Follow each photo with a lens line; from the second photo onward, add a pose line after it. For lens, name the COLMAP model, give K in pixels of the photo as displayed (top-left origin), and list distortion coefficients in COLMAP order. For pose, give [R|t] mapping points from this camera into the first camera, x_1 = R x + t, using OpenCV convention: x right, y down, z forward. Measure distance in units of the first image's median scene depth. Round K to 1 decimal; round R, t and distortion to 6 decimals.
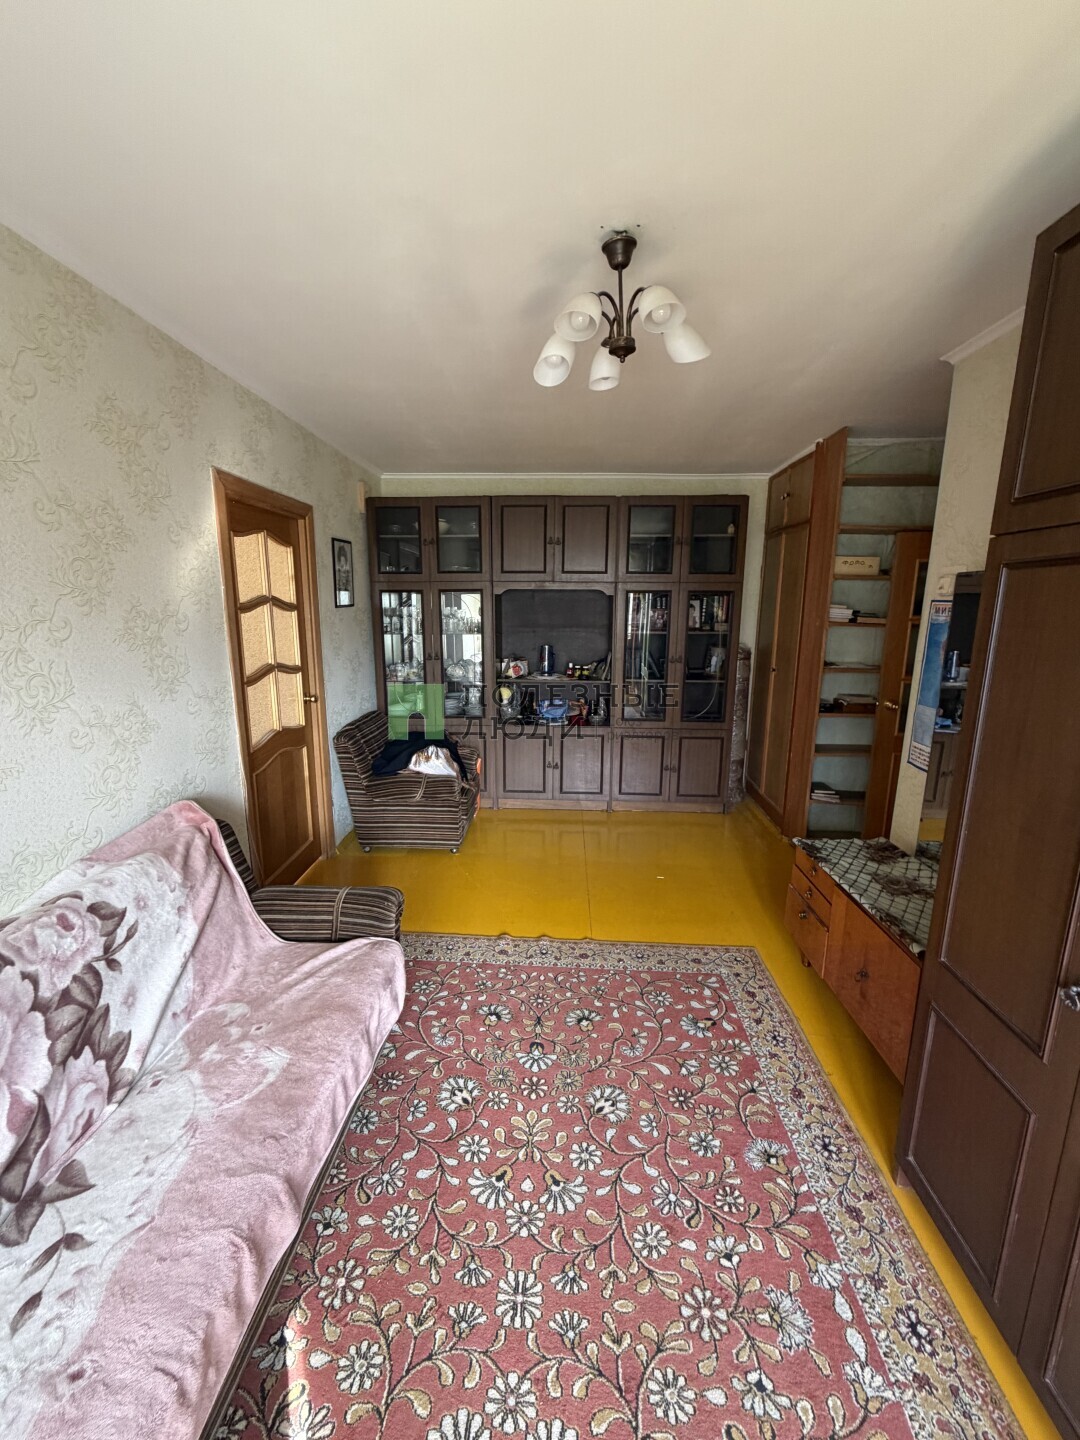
lens RADIAL K [[577.1, 0, 537.6], [0, 577.1, 717.7], [0, 0, 1]] dist [0.000144, 0.000082]
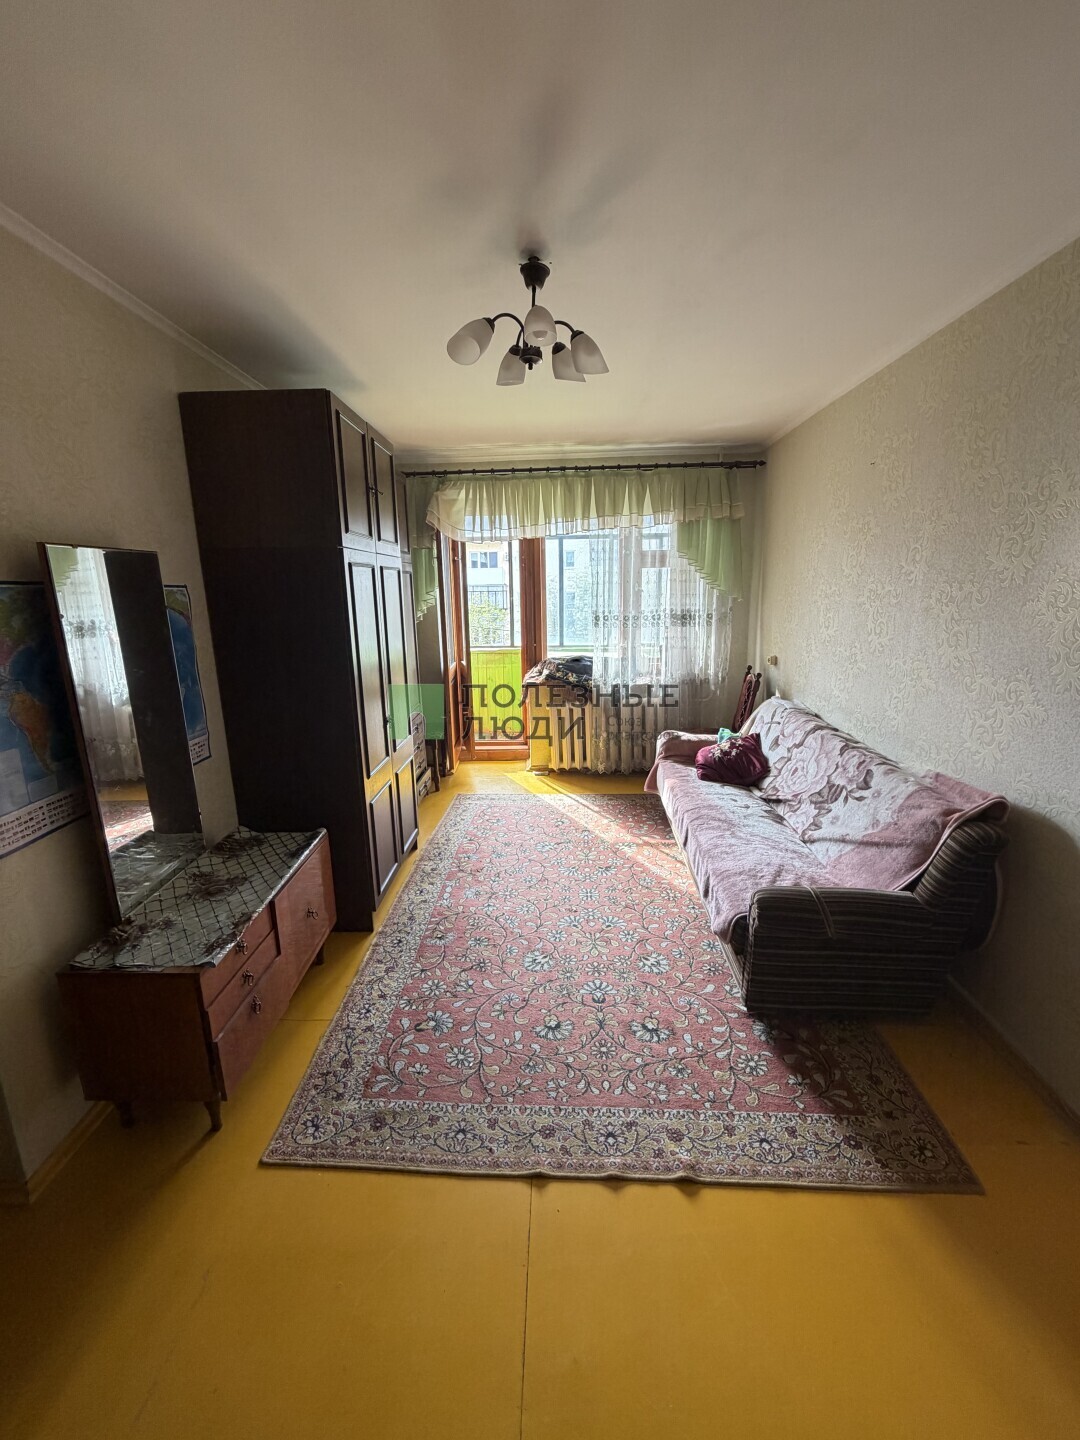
lens RADIAL K [[577.1, 0, 537.6], [0, 577.1, 717.7], [0, 0, 1]] dist [0.000144, 0.000082]
pose [[-0.999878, 0.012003, -0.009985, 0.110185], [0.006897, 0.913286, 0.407261, -0.321915], [0.014008, 0.407142, -0.913257, 1.663377]]
